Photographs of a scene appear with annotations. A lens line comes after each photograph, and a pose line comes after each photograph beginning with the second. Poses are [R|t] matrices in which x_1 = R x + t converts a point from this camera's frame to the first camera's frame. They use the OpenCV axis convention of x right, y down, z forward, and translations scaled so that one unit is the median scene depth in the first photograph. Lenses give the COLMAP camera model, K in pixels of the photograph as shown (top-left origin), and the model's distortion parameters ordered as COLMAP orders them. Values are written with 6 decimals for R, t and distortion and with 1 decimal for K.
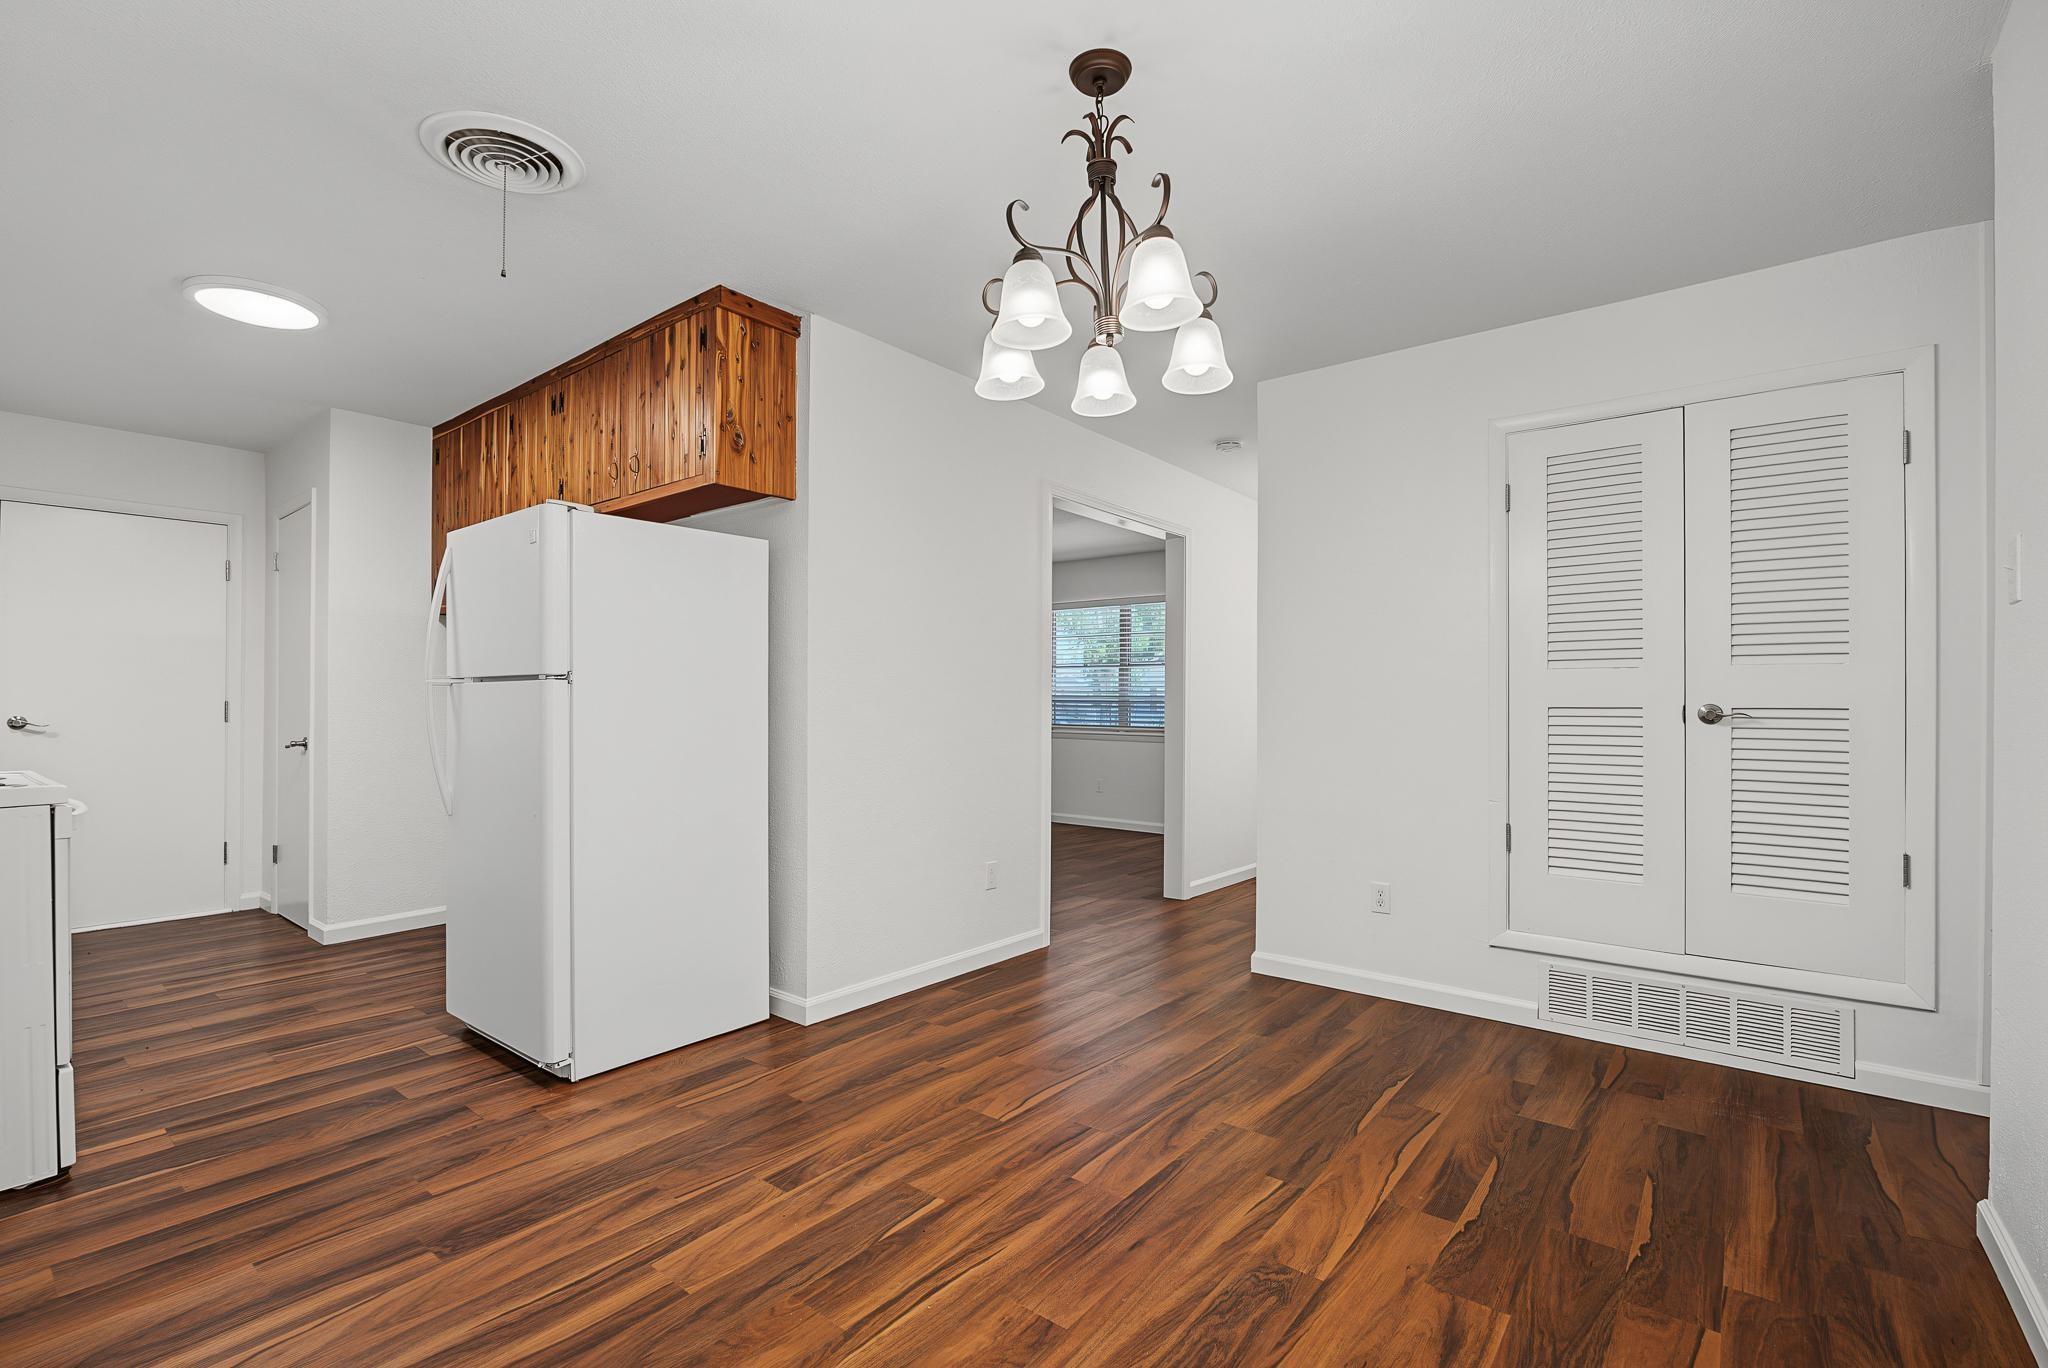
lens RADIAL K [[927.9, 0, 1019.0], [0, 927.9, 692.5], [0, 0, 1]] dist [-0.008319, 0.000534]
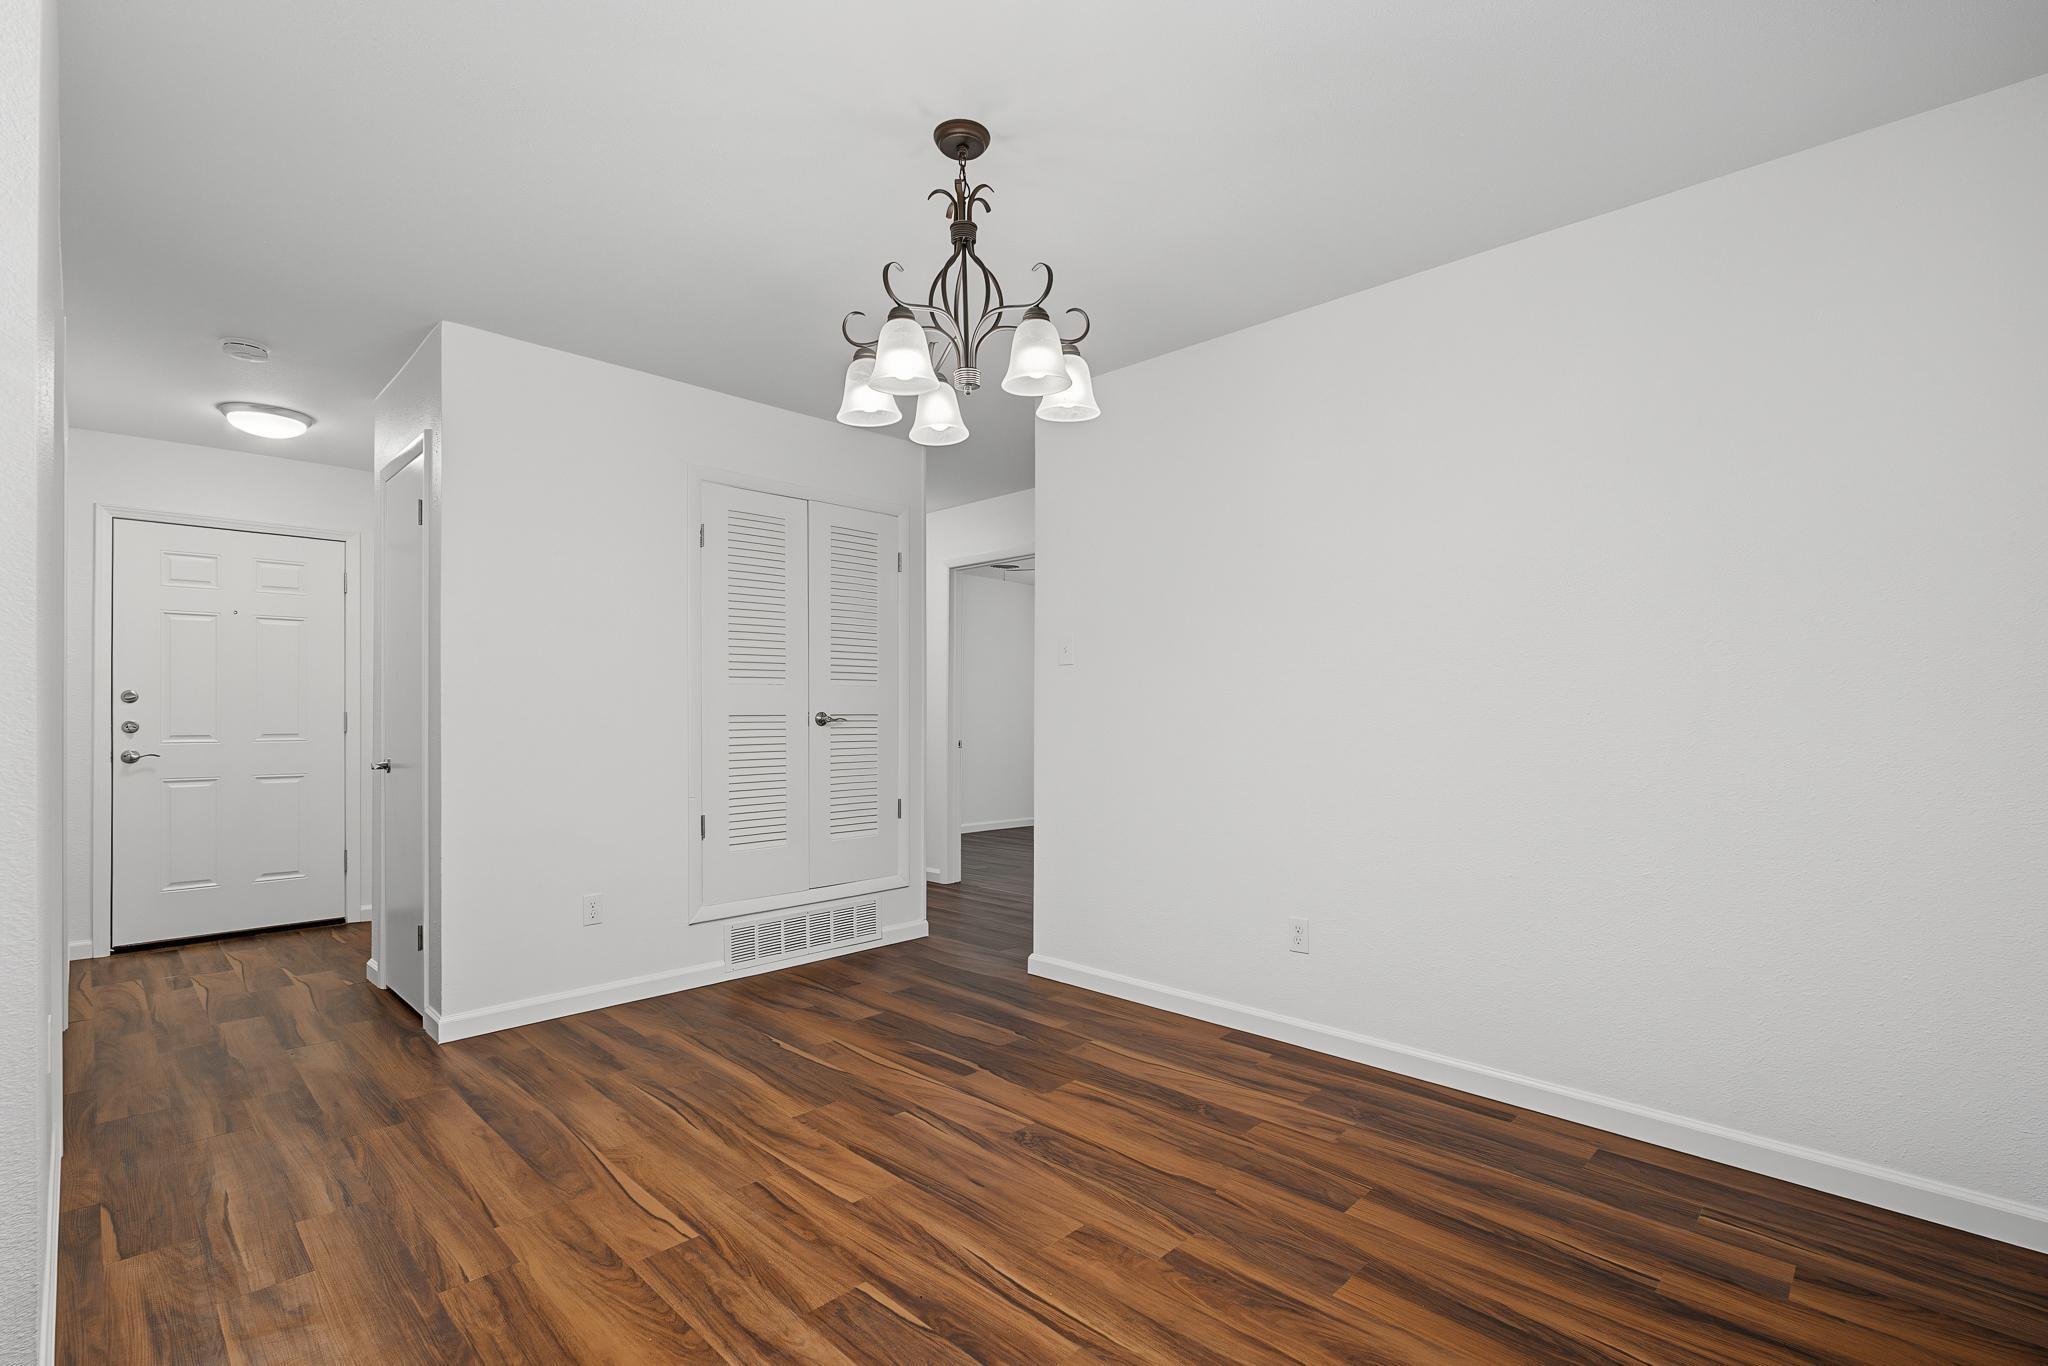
lens RADIAL K [[927.9, 0, 1019.9], [0, 927.9, 698.5], [0, 0, 1]] dist [-0.008319, 0.000534]
pose [[0.103959, 0.009178, 0.994539, -0.752203], [-0.007380, 0.999937, -0.008456, 0.002250], [-0.994554, -0.006461, 0.104020, 0.612845]]
